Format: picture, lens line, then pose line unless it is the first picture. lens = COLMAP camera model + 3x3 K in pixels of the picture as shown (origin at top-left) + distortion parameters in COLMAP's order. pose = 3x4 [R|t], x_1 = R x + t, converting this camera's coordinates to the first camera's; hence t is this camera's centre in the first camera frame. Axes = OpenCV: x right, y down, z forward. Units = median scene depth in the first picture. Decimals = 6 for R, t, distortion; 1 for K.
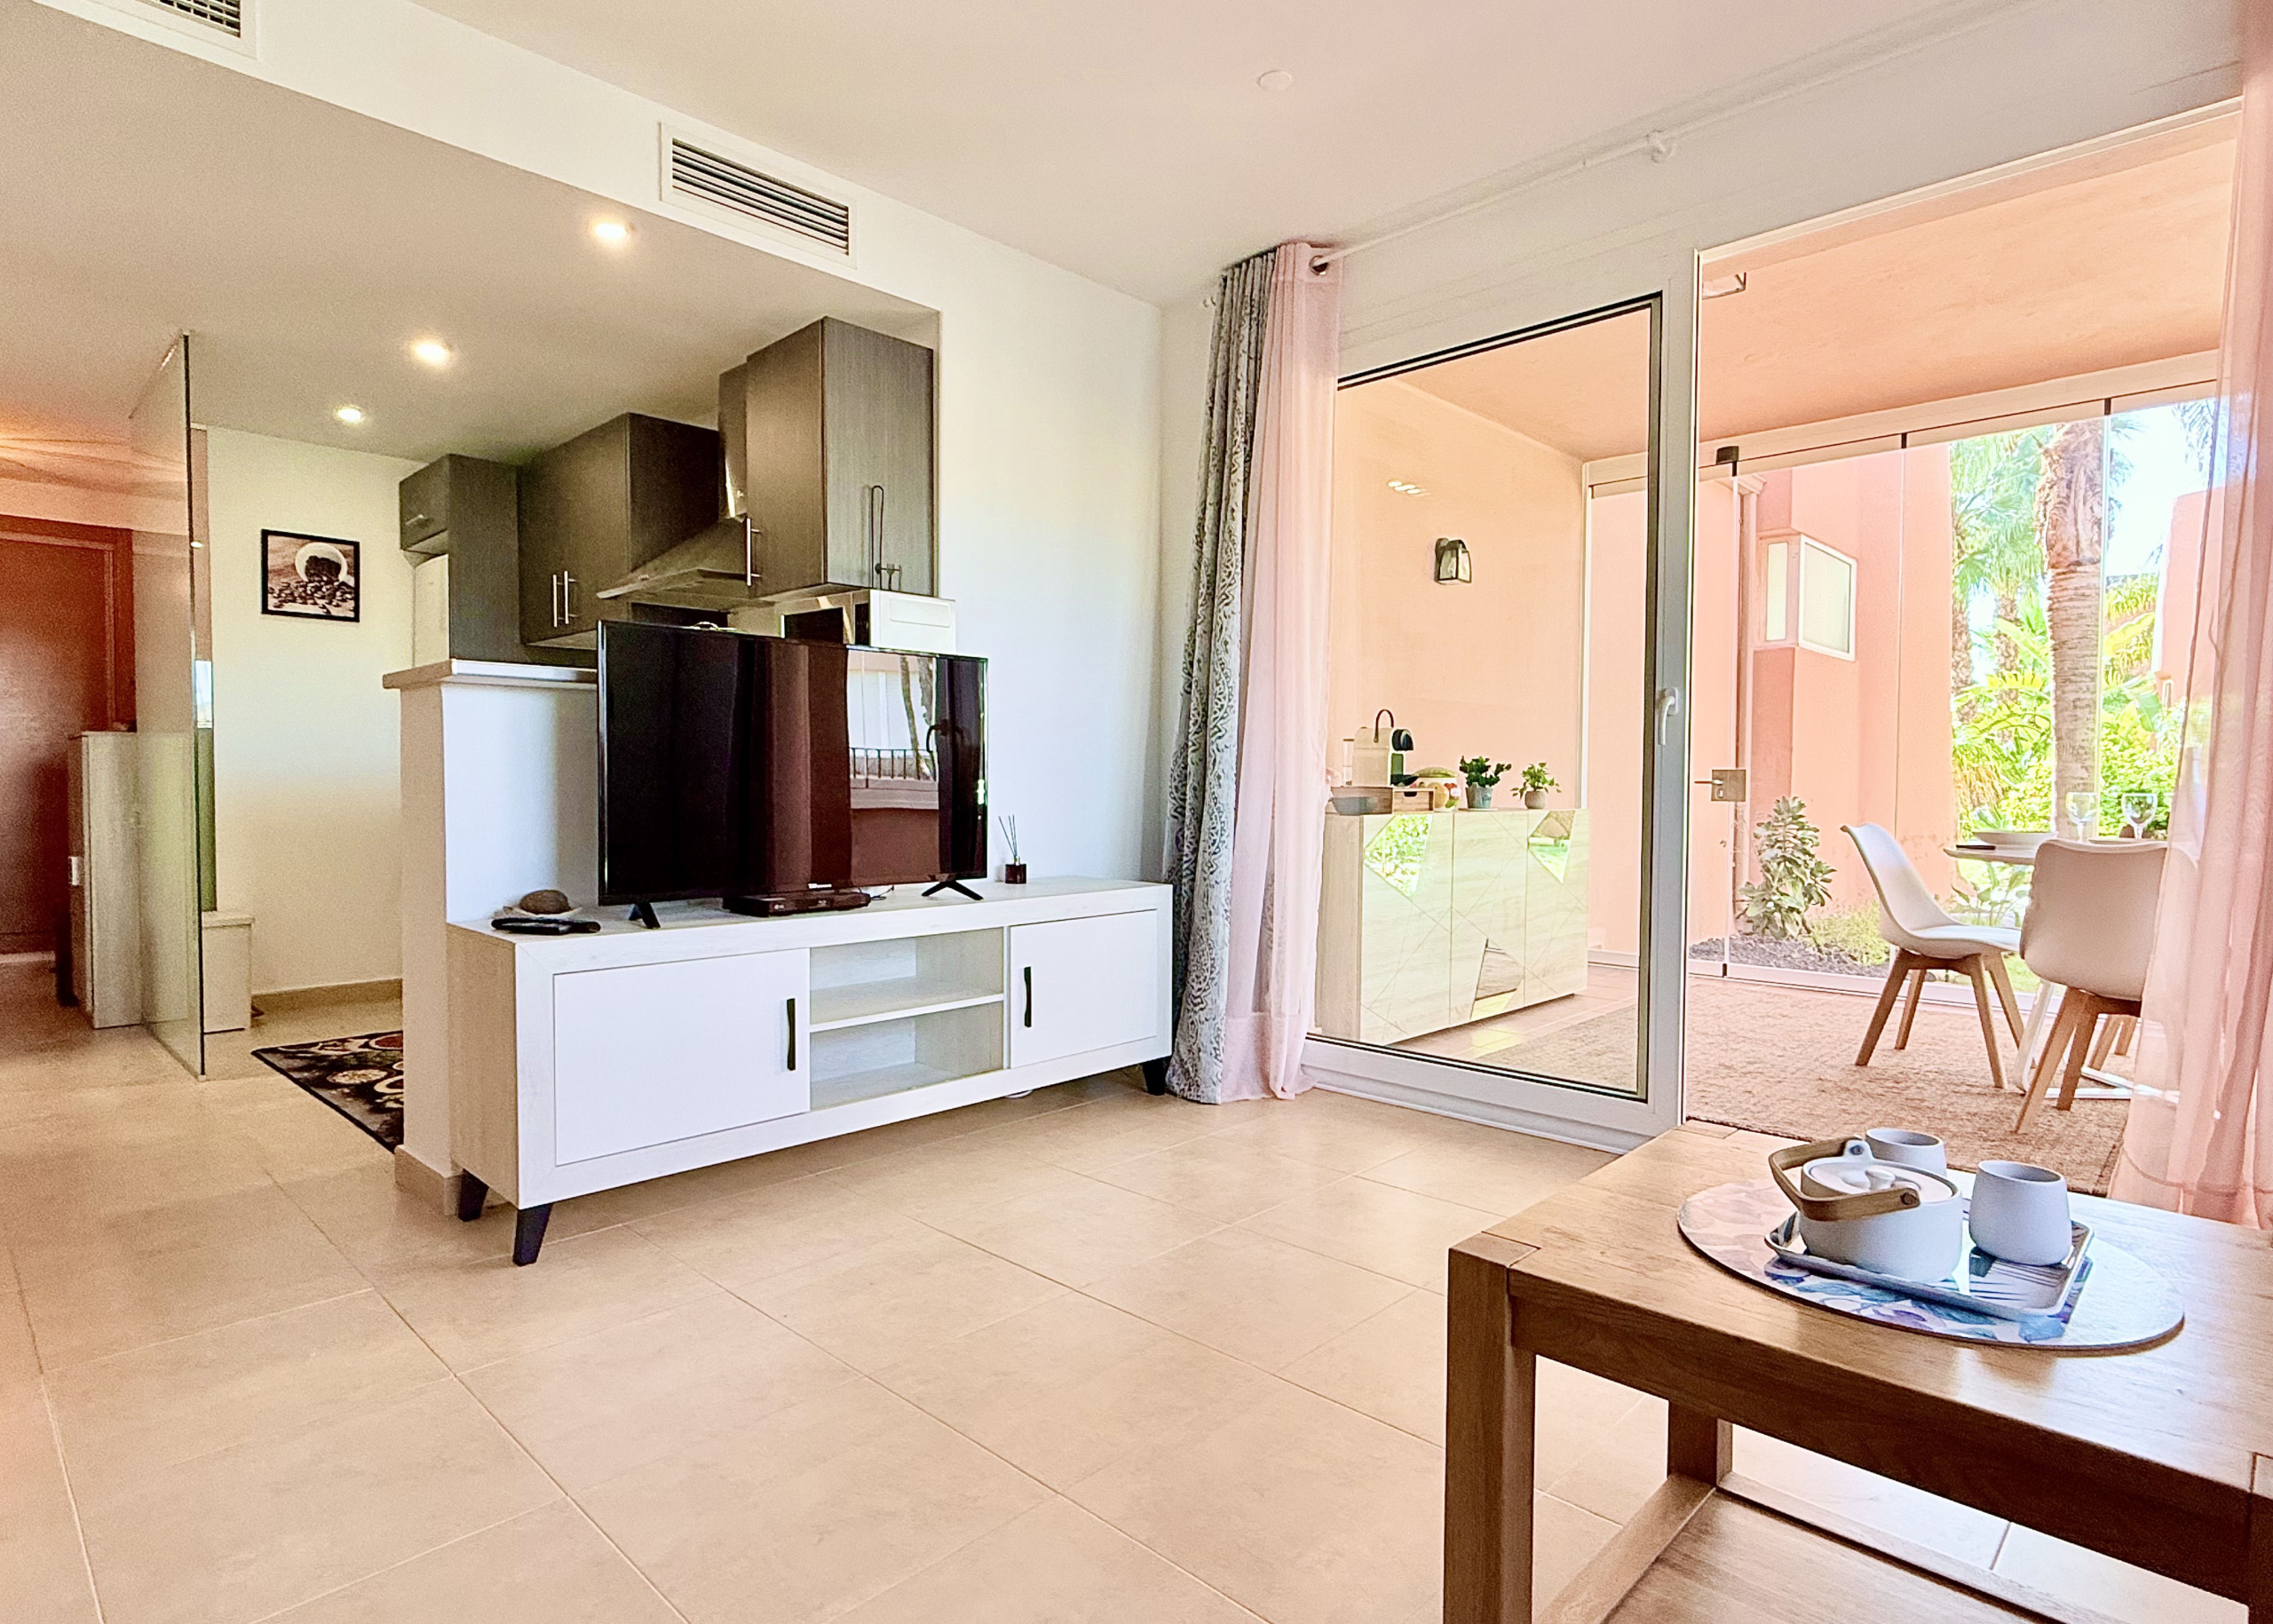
lens RADIAL K [[1198.6, 0, 1136.5], [0, 1198.6, 812.0], [0, 0, 1]] dist [-0.000858, 0.000262]
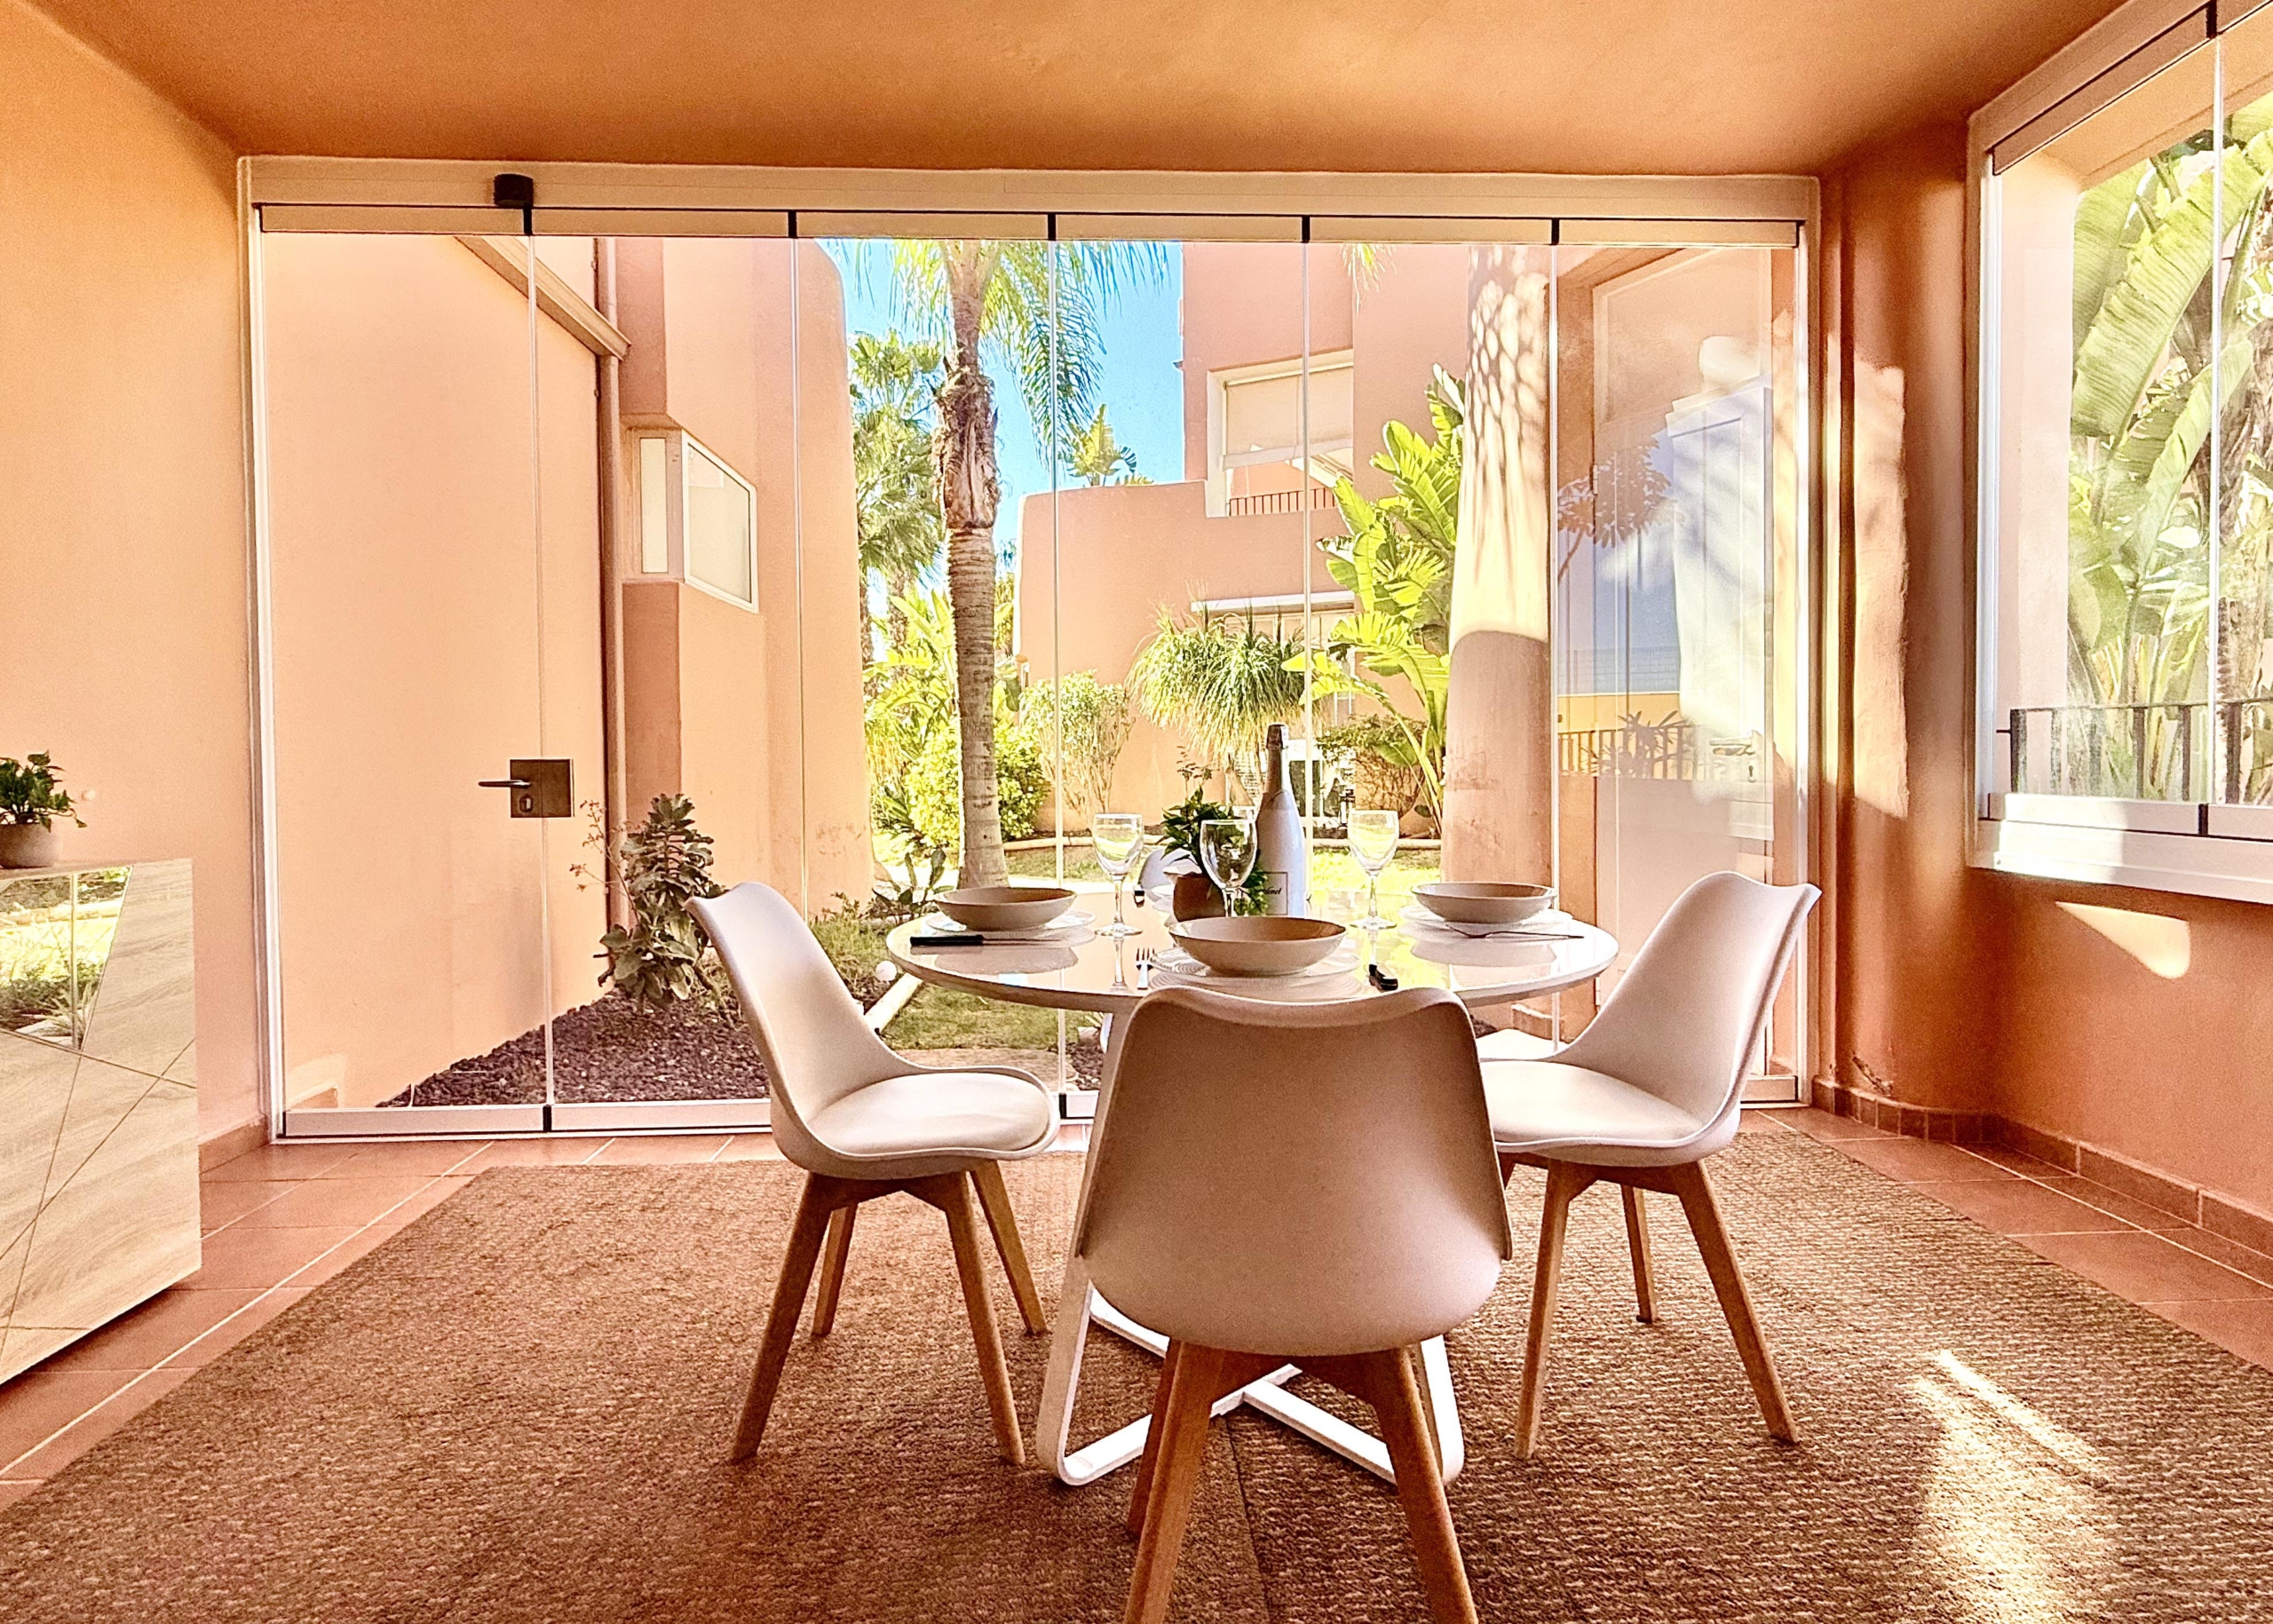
lens RADIAL K [[1198.6, 0, 1136.5], [0, 1198.6, 812.0], [0, 0, 1]] dist [-0.000858, 0.000262]
pose [[0.677974, -0.046306, 0.733626, 0.193383], [0.028881, 0.998921, 0.036361, -0.016959], [-0.734519, -0.003464, 0.678580, 0.295828]]
